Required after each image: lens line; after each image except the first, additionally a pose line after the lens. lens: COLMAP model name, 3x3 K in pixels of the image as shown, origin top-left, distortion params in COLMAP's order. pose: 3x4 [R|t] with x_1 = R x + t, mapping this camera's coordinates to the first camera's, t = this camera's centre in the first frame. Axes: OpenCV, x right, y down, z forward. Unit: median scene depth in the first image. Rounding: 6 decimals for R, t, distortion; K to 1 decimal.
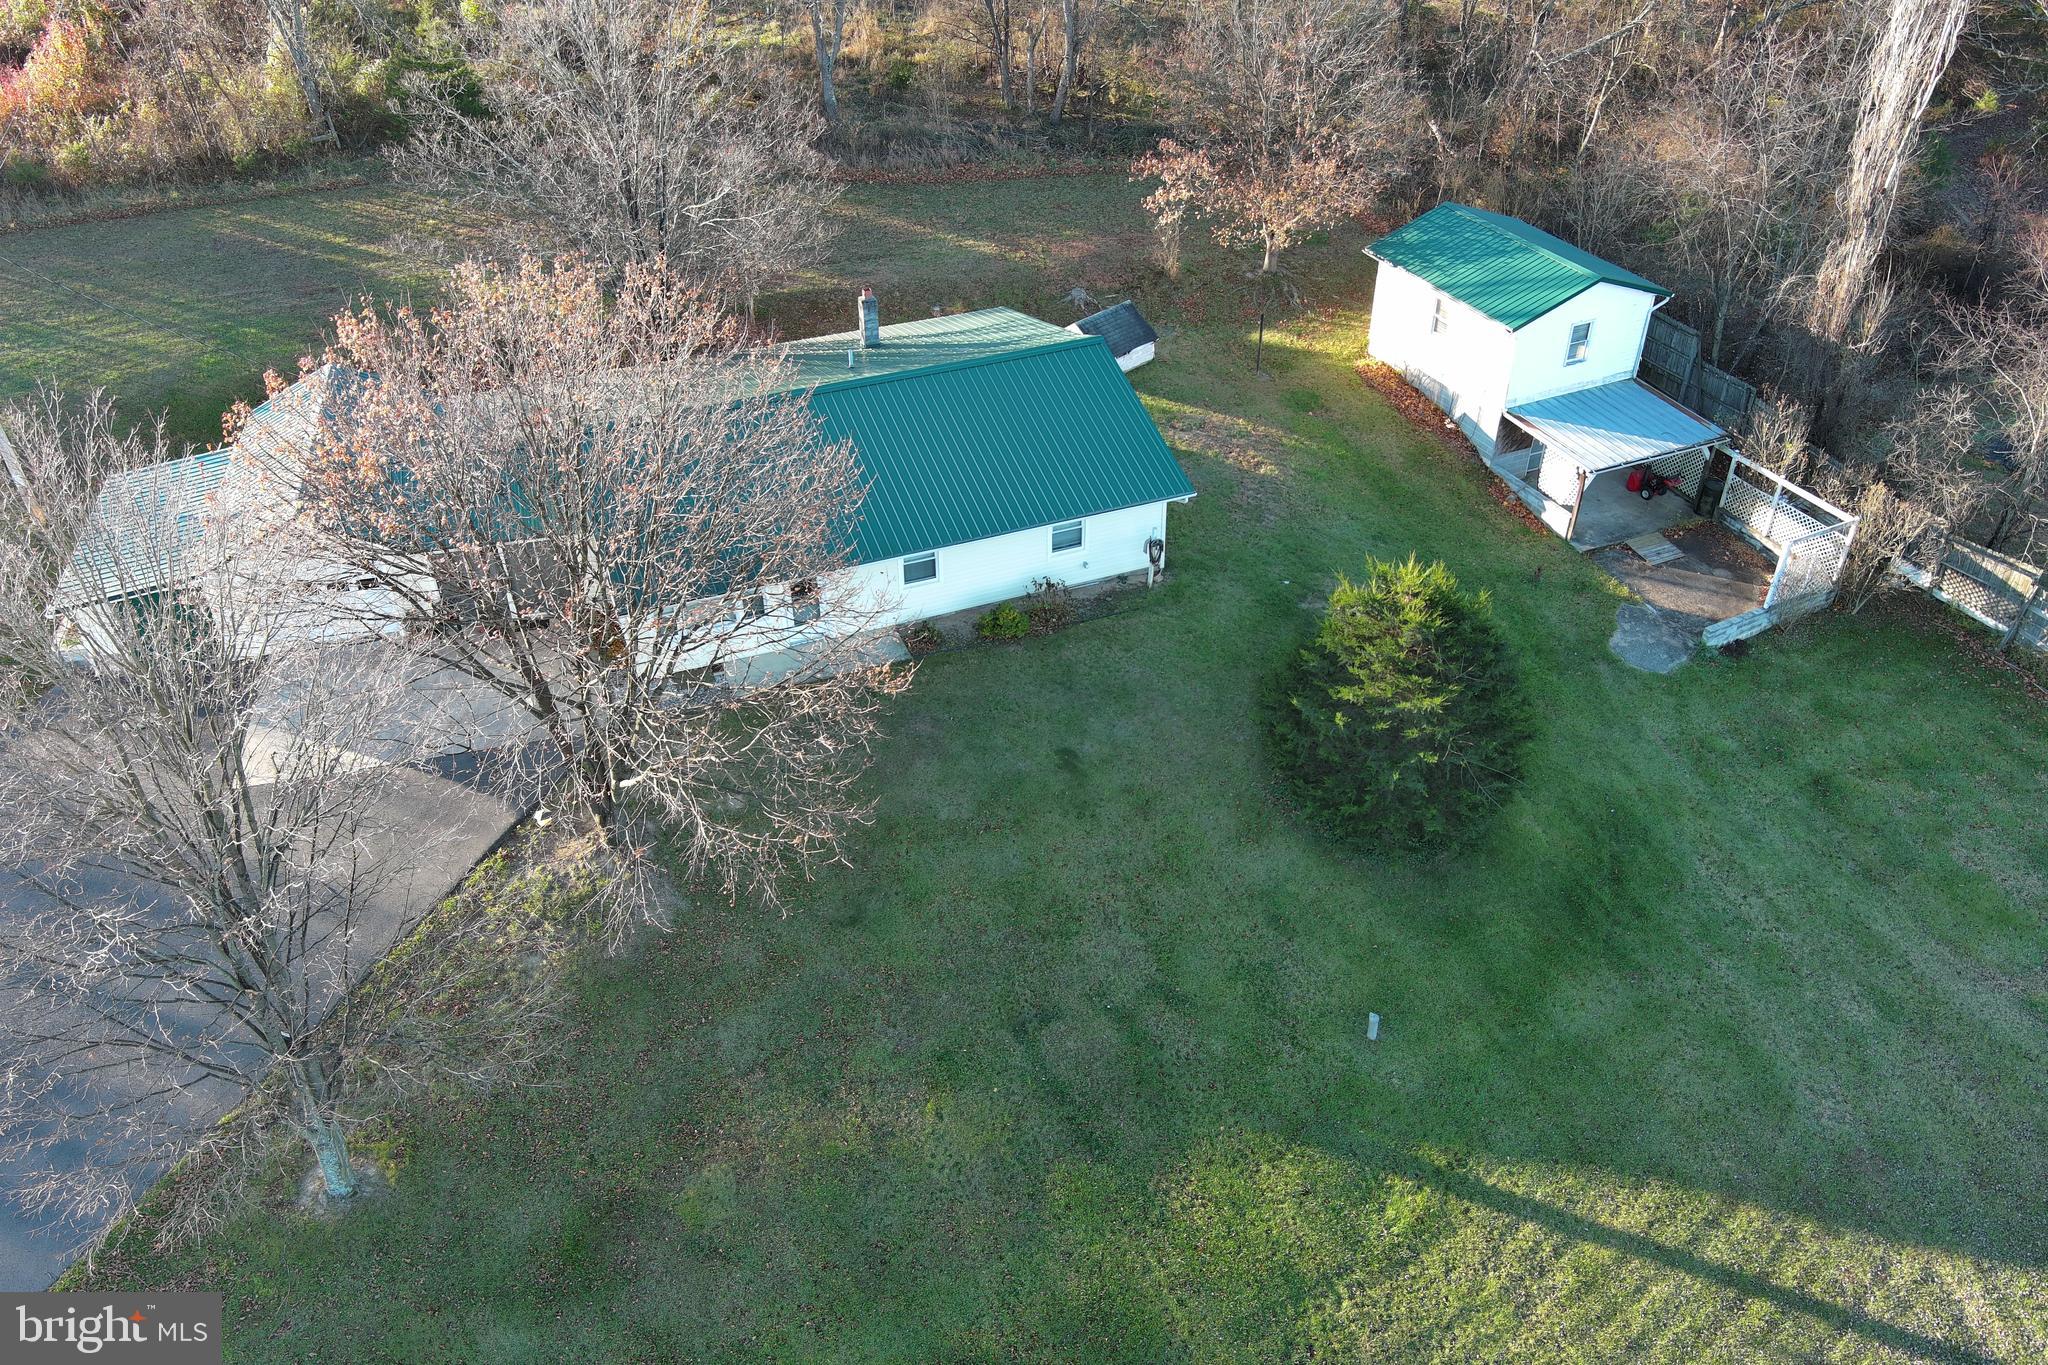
lens RADIAL K [[1583.6, 0, 1026.9], [0, 1583.6, 677.8], [0, 0, 1]] dist [0.010421, -0.015075]
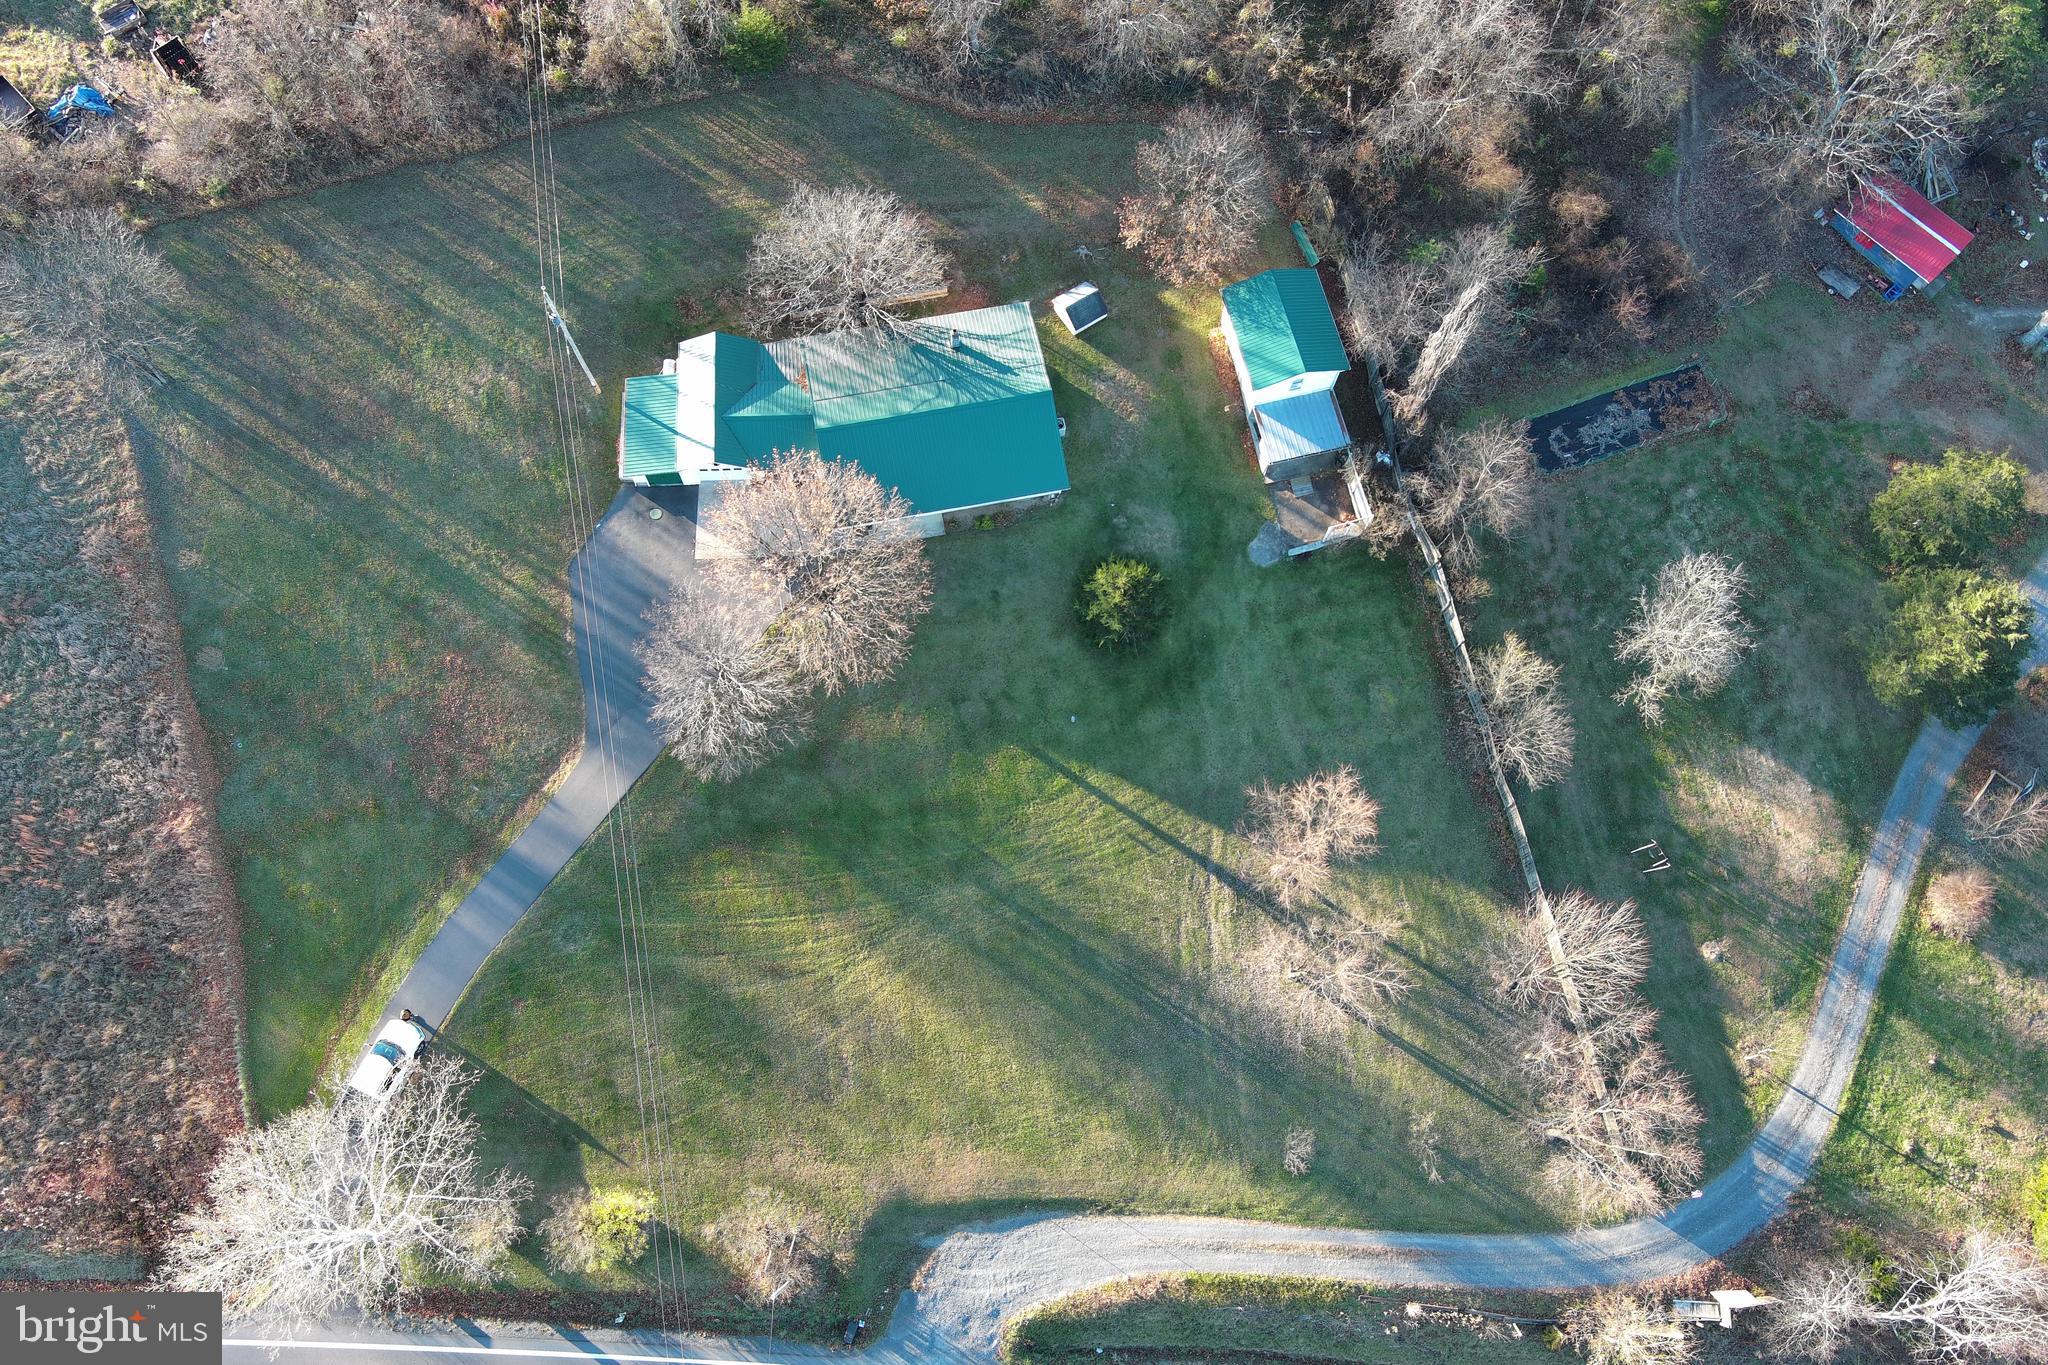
lens RADIAL K [[1583.6, 0, 1026.9], [0, 1583.6, 675.5], [0, 0, 1]] dist [0.010421, -0.015075]
pose [[0.980372, 0.194000, -0.035138, 0.191759], [-0.135838, 0.793822, 0.592786, -1.378692], [0.142894, -0.576377, 0.804593, -1.173099]]
